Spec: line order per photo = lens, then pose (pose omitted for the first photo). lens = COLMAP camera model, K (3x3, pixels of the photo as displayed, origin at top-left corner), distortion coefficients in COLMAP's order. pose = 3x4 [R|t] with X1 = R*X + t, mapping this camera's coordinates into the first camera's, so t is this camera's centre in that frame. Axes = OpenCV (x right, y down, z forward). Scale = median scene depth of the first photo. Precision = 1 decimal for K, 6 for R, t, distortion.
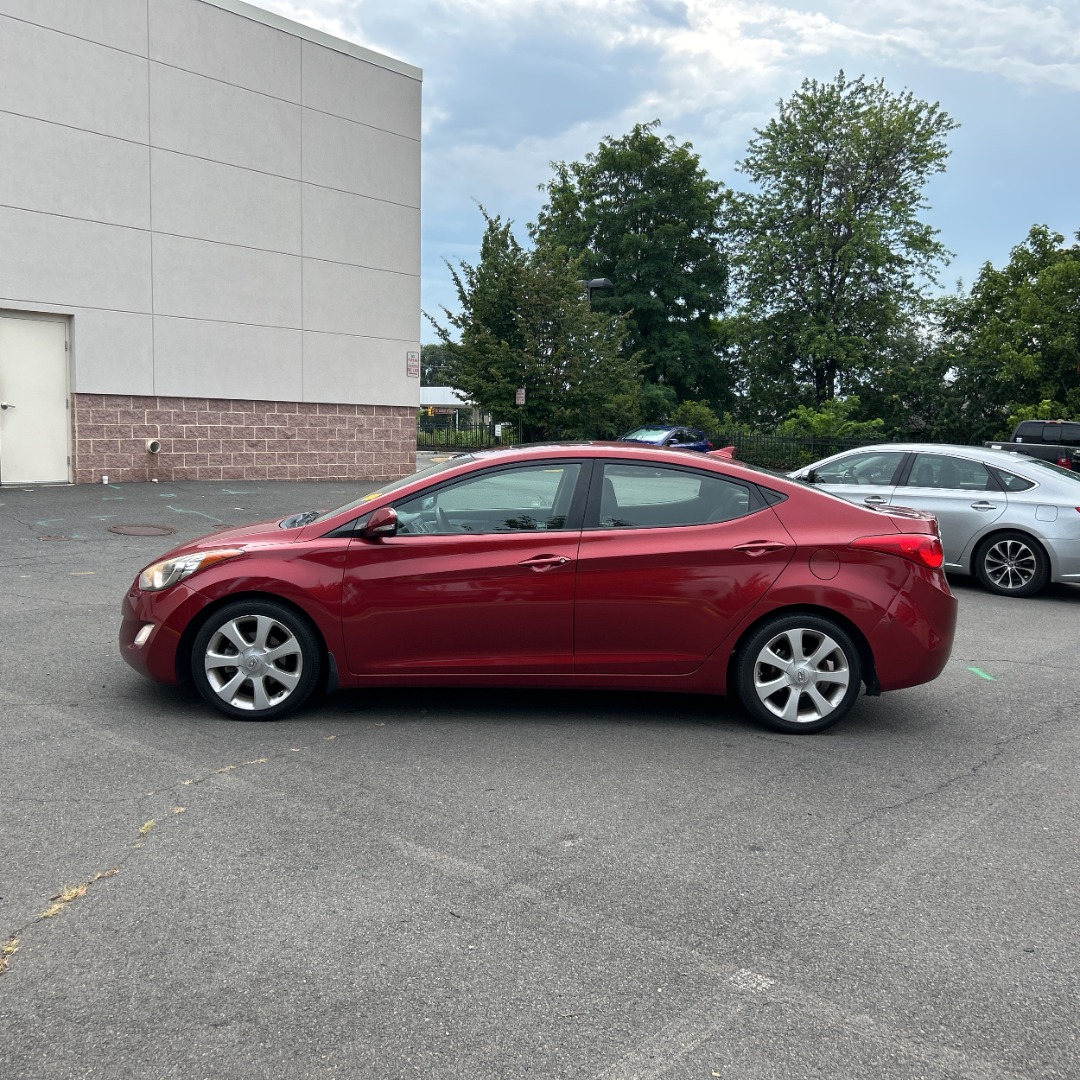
lens RADIAL K [[1056.2, 0, 540.0], [0, 1056.2, 540.0], [0, 0, 1]] dist [0.065480, -0.103291]
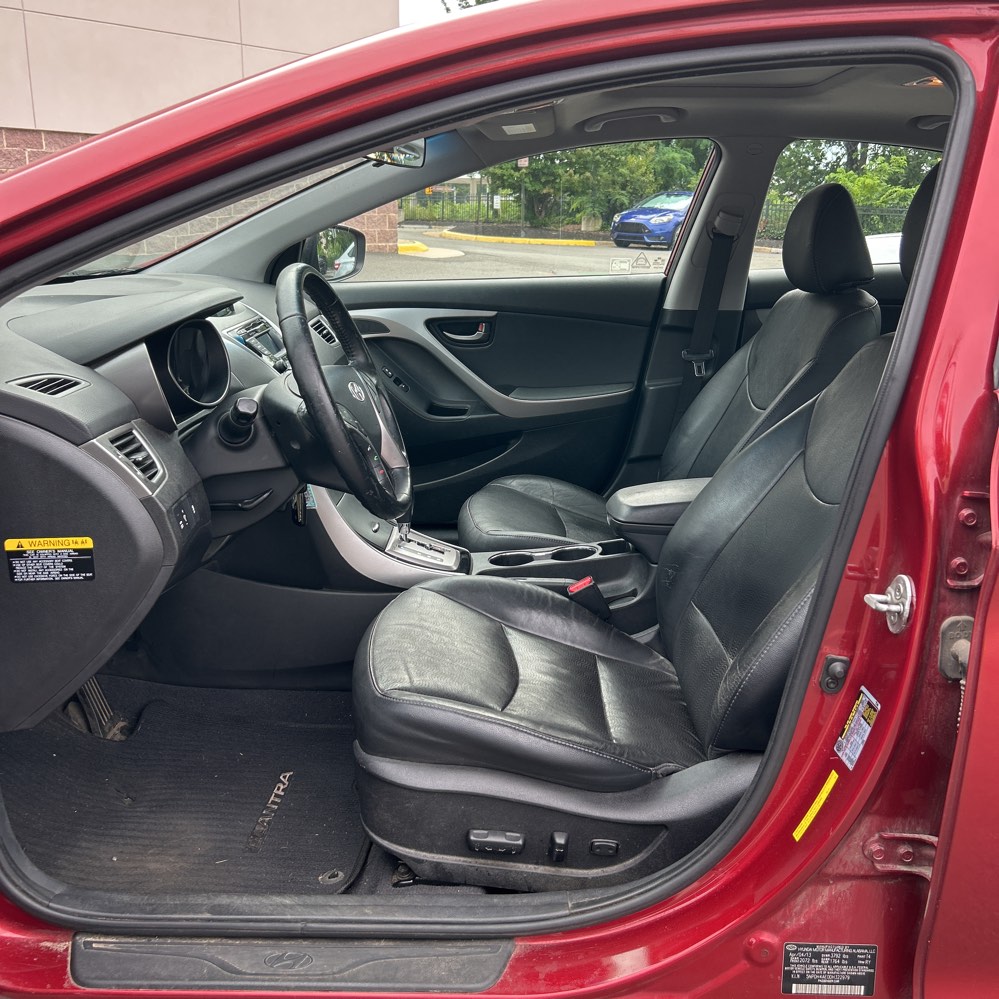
lens RADIAL K [[977.0, 0, 499.5], [0, 977.0, 499.5], [0, 0, 1]] dist [0.065480, -0.103291]
pose [[0.999394, 0.009452, -0.033497, -0.007913], [-0.003218, 0.983386, 0.181501, -0.003931], [0.034656, -0.181283, 0.982820, 0.138548]]
